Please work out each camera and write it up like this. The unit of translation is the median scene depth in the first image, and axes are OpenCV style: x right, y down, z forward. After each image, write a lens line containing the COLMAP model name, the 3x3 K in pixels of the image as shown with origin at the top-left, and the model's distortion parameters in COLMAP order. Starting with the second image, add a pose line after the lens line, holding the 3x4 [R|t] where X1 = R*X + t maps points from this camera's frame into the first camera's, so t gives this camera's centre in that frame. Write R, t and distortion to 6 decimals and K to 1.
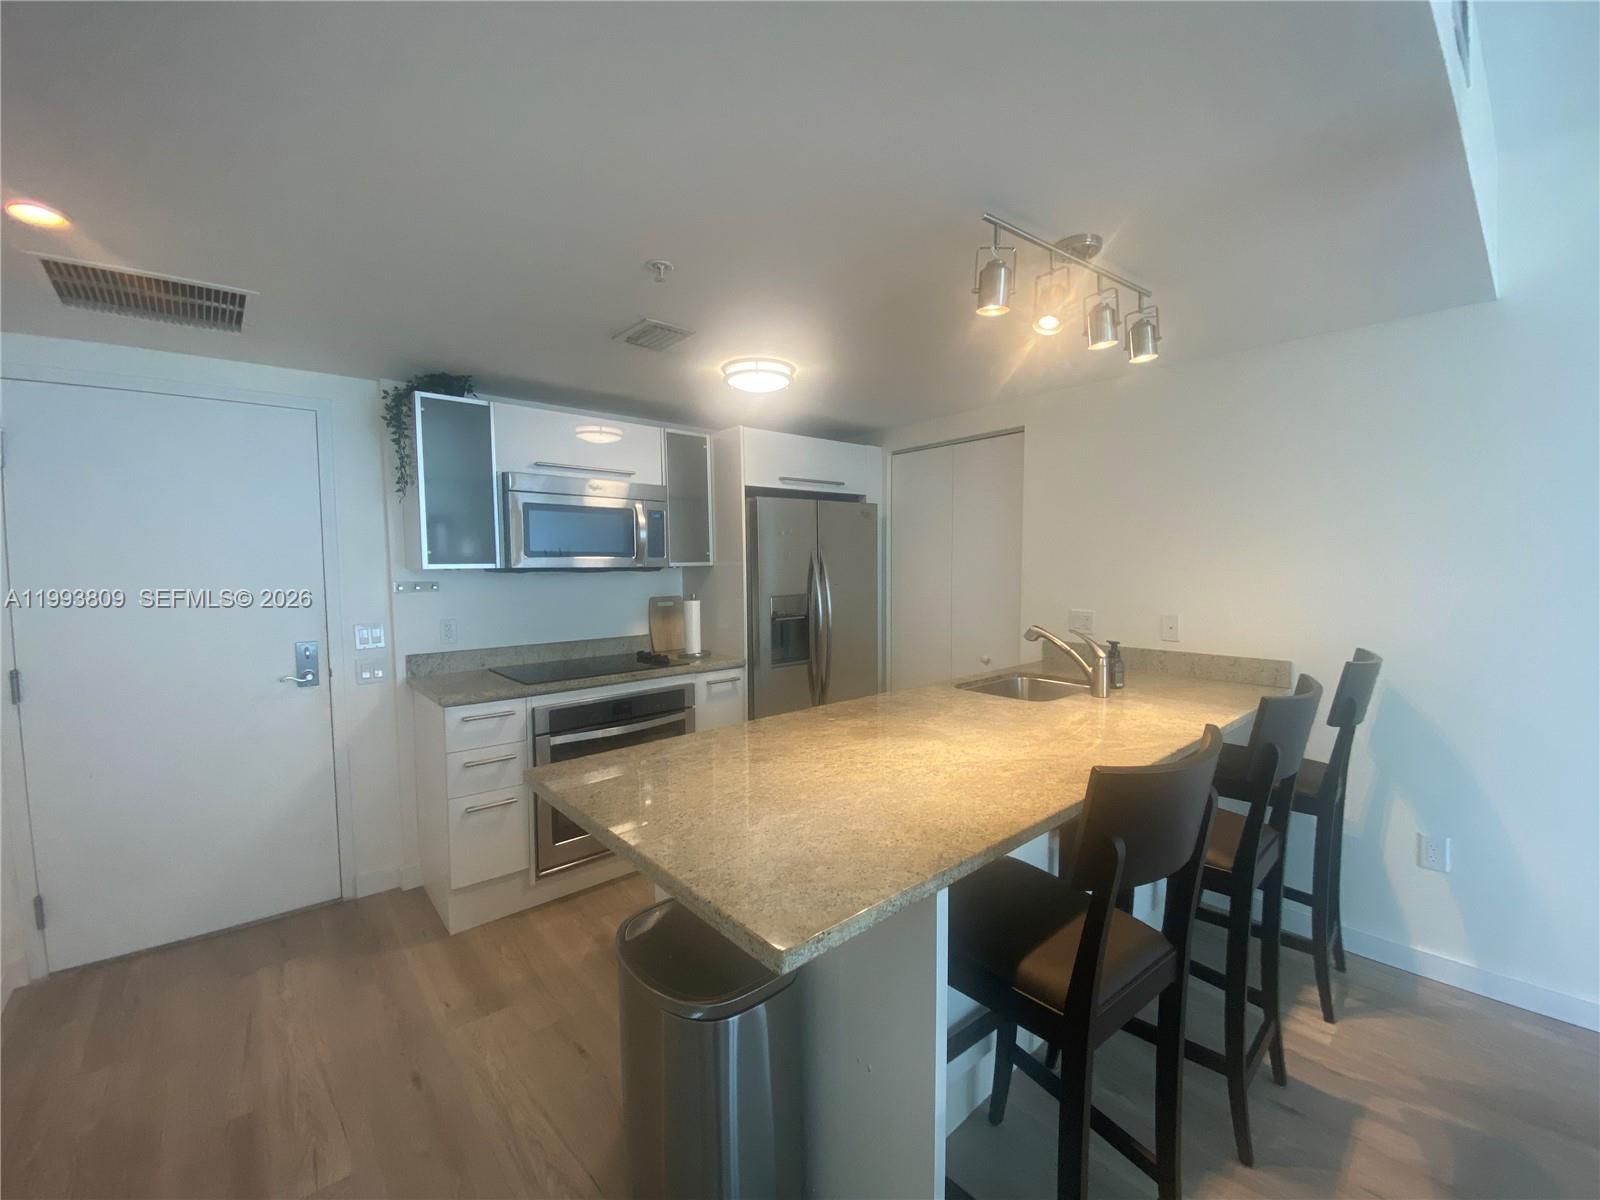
lens RADIAL K [[661.5, 0, 801.1], [0, 661.5, 590.9], [0, 0, 1]] dist [0.002032, -0.011932]
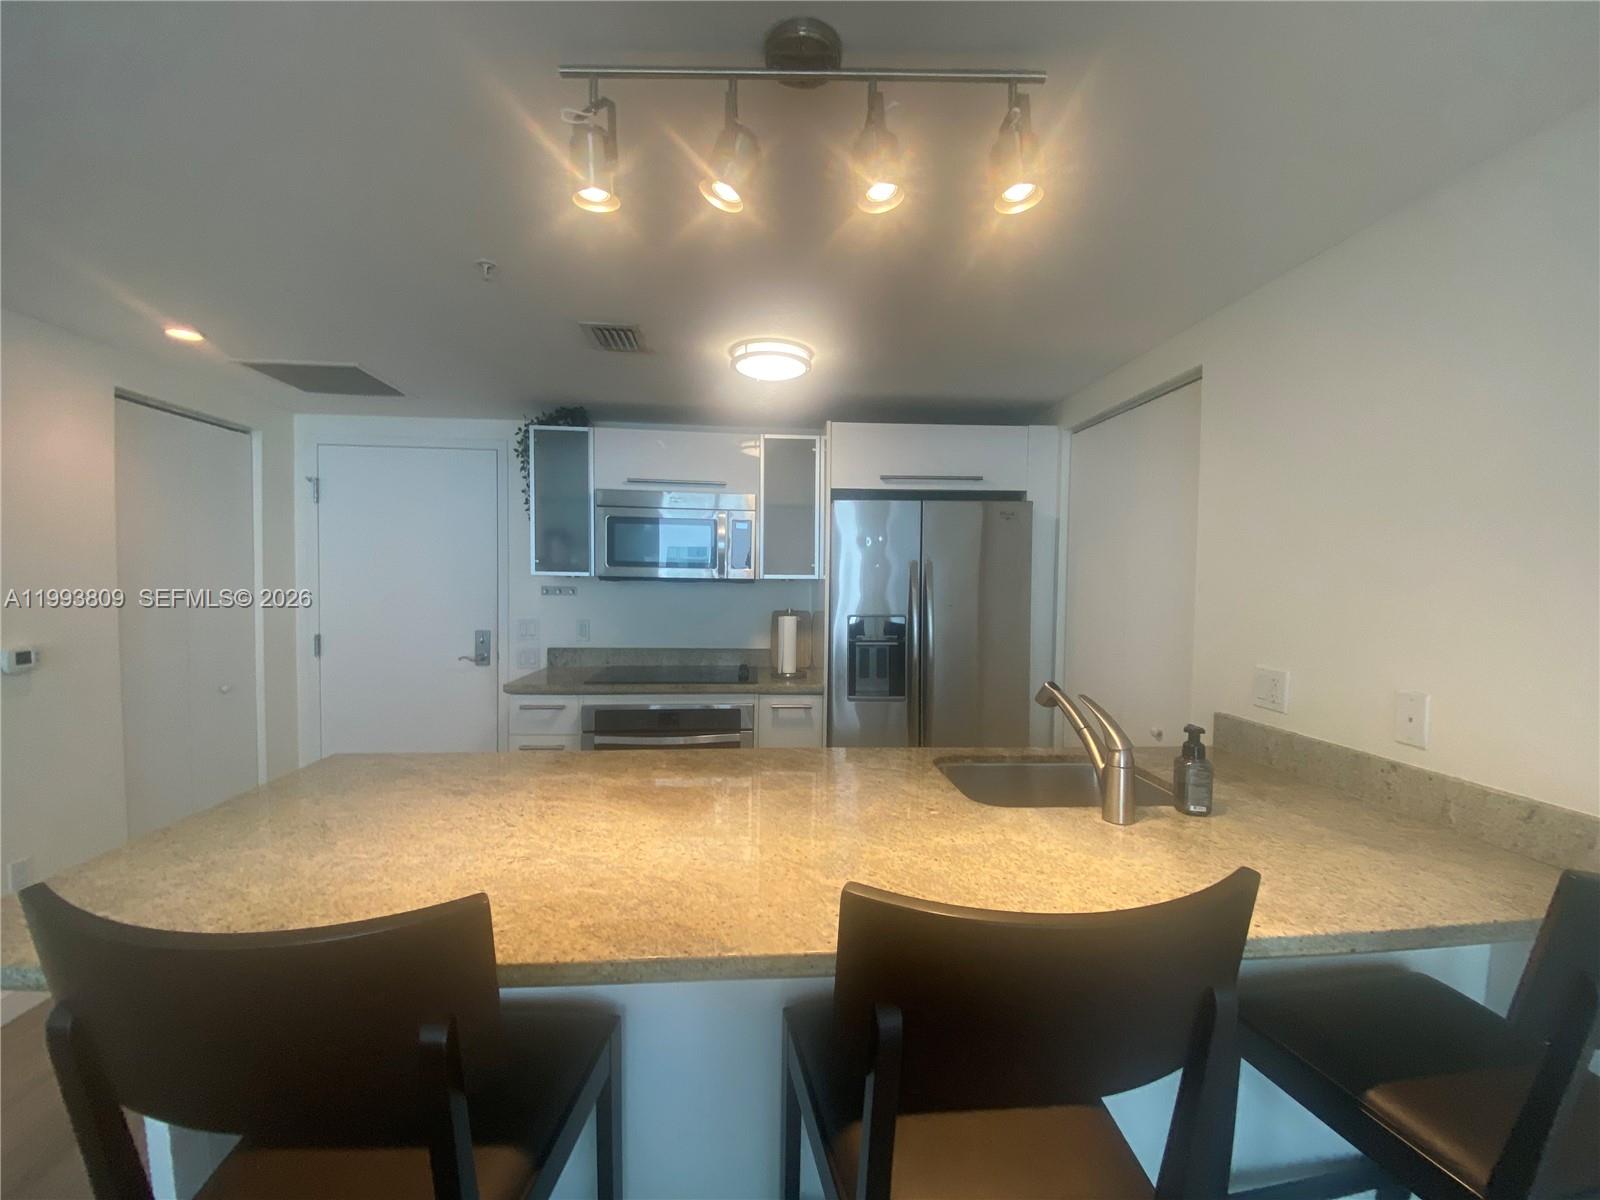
lens RADIAL K [[661.5, 0, 811.9], [0, 661.5, 593.3], [0, 0, 1]] dist [0.002032, -0.011932]
pose [[0.803034, 0.034649, -0.594925, 0.510339], [-0.044745, 0.998996, -0.002213, -0.020411], [0.594251, 0.028397, 0.803778, 0.337343]]
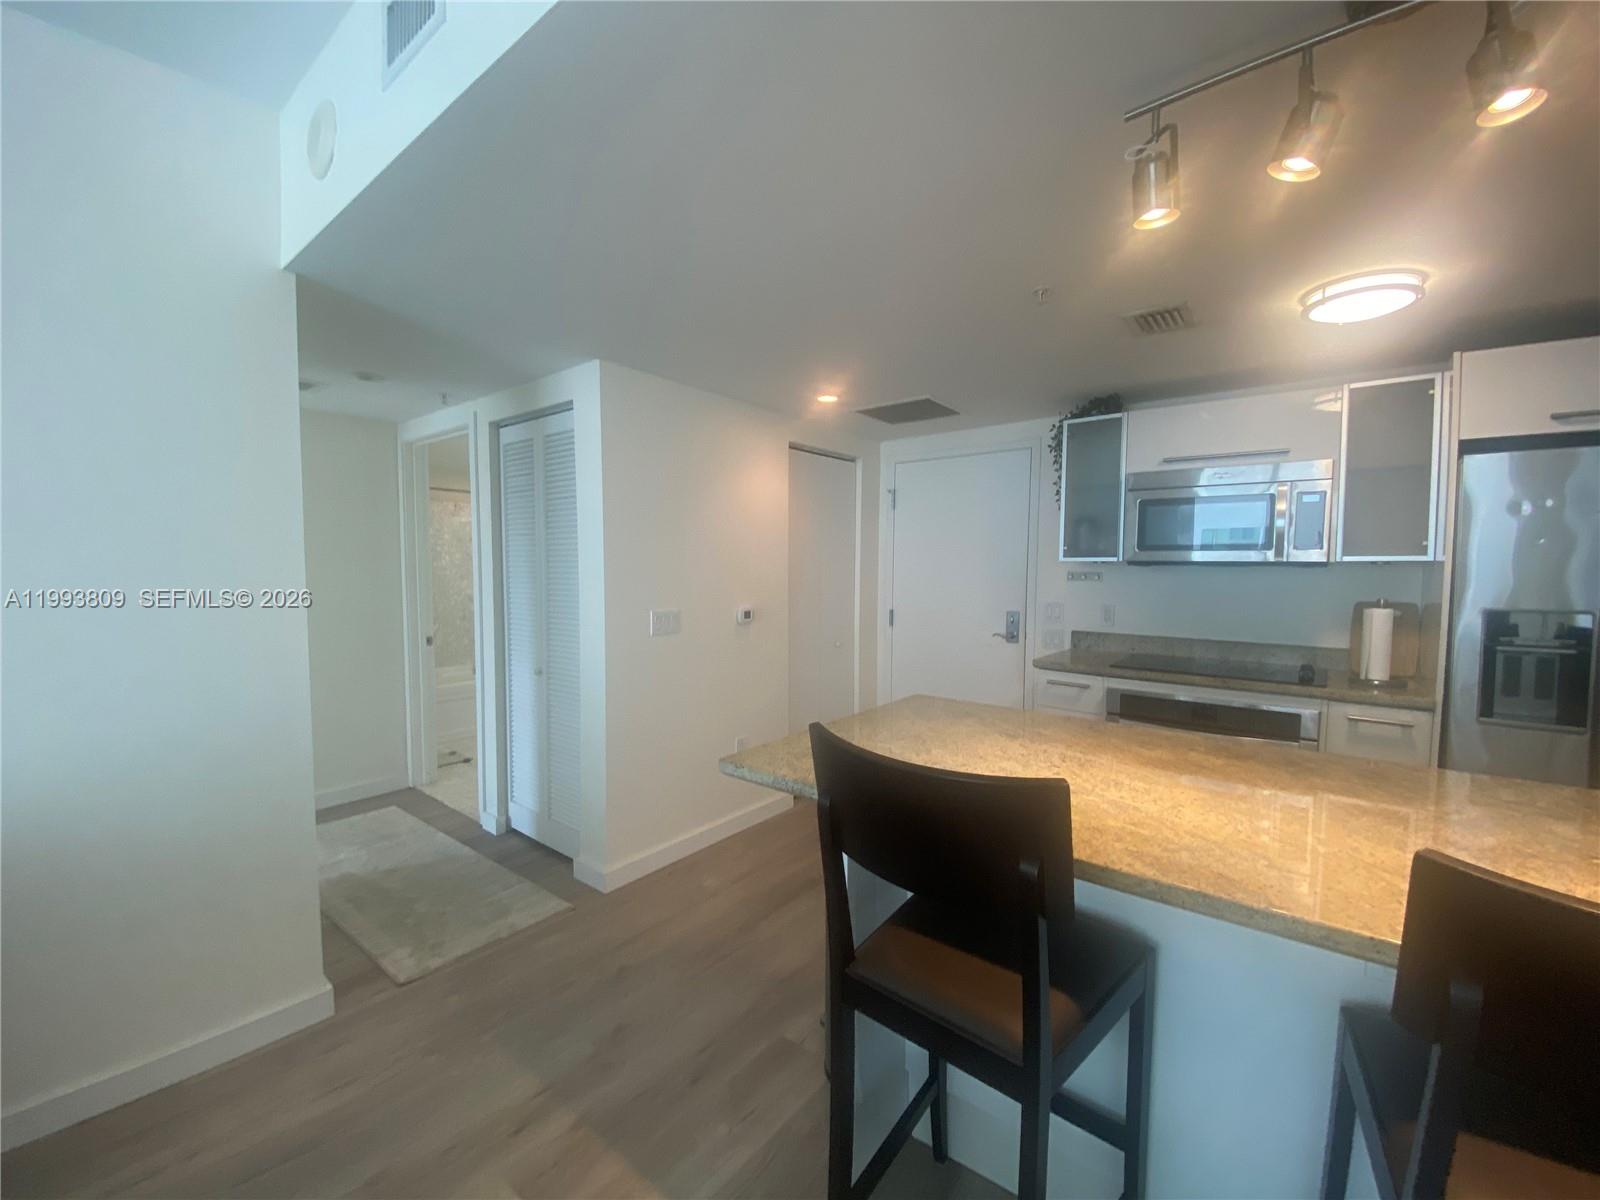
lens RADIAL K [[661.5, 0, 773.8], [0, 661.5, 610.6], [0, 0, 1]] dist [0.002032, -0.011932]
pose [[0.146126, 0.079812, -0.986041, 0.576580], [-0.038630, 0.996440, 0.074929, -0.012890], [0.988512, 0.027142, 0.148689, 0.265699]]
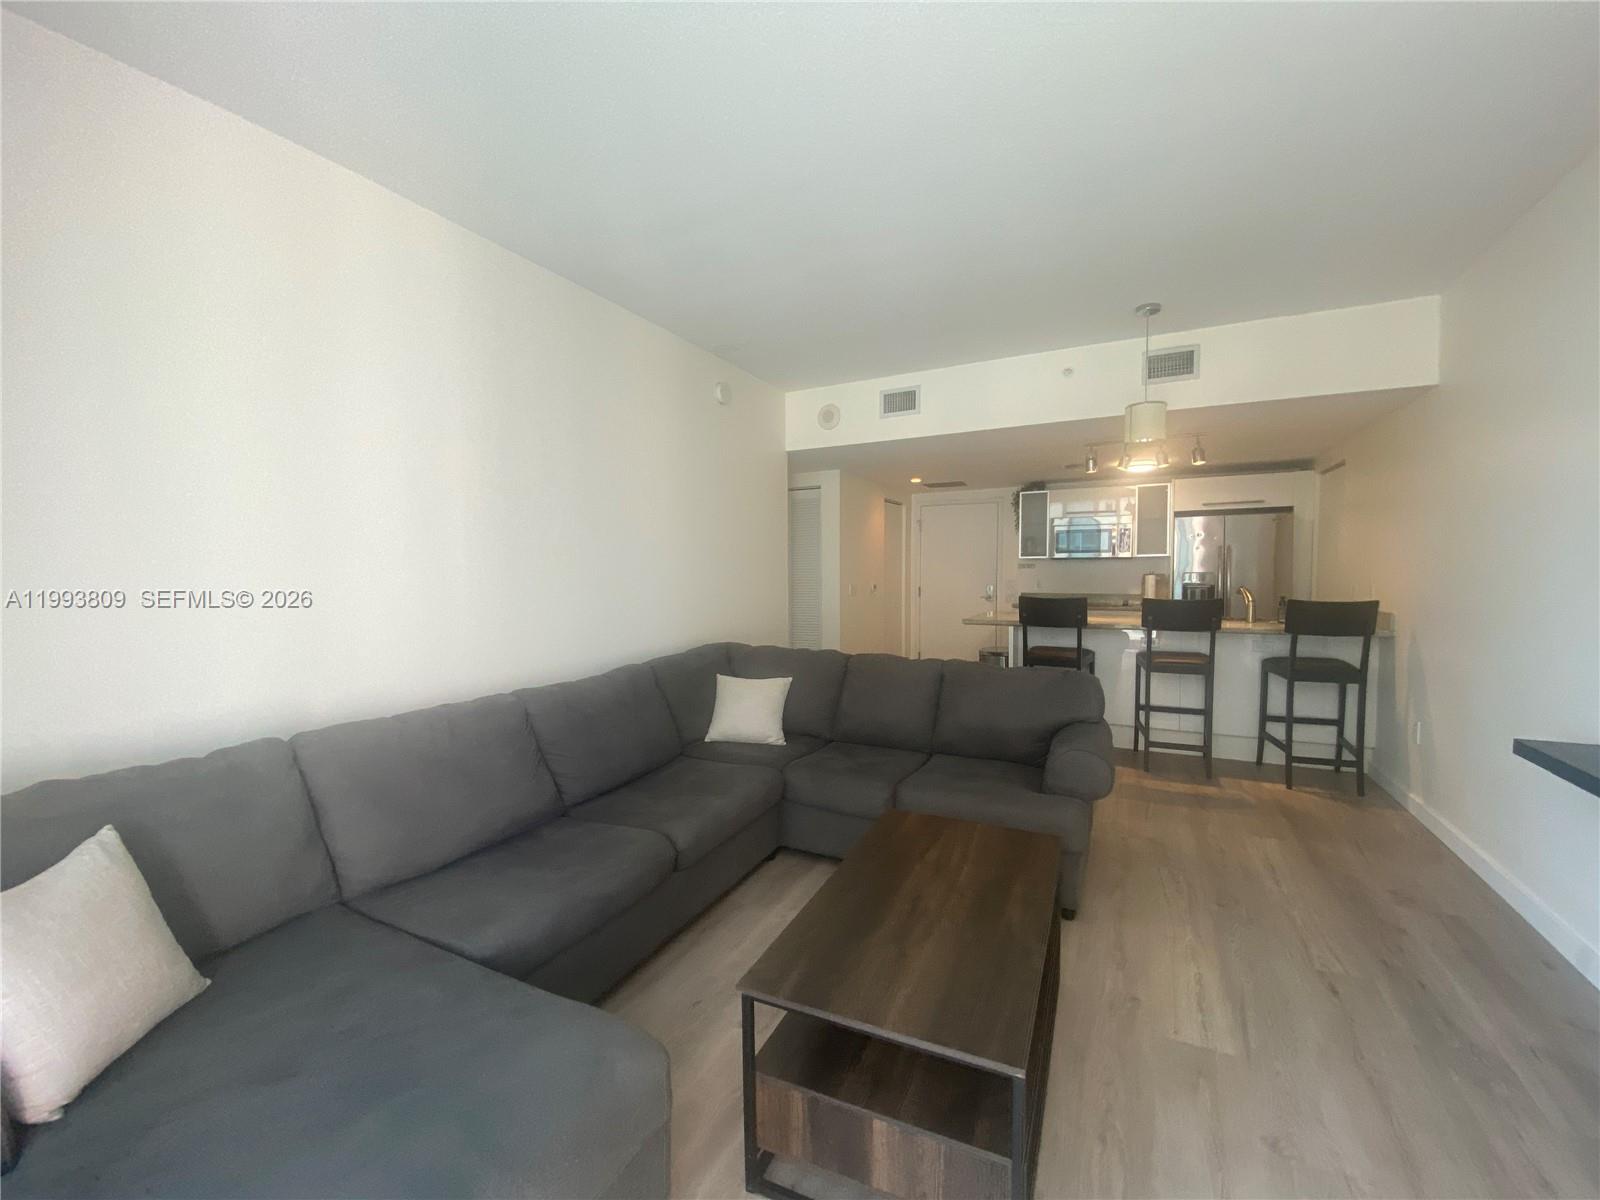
lens RADIAL K [[661.5, 0, 768.0], [0, 661.5, 604.3], [0, 0, 1]] dist [0.002032, -0.011932]
pose [[0.336676, 0.058295, -0.939814, 1.543526], [-0.027757, 0.998262, 0.051976, 0.038765], [0.941211, 0.008587, 0.337709, -0.825052]]
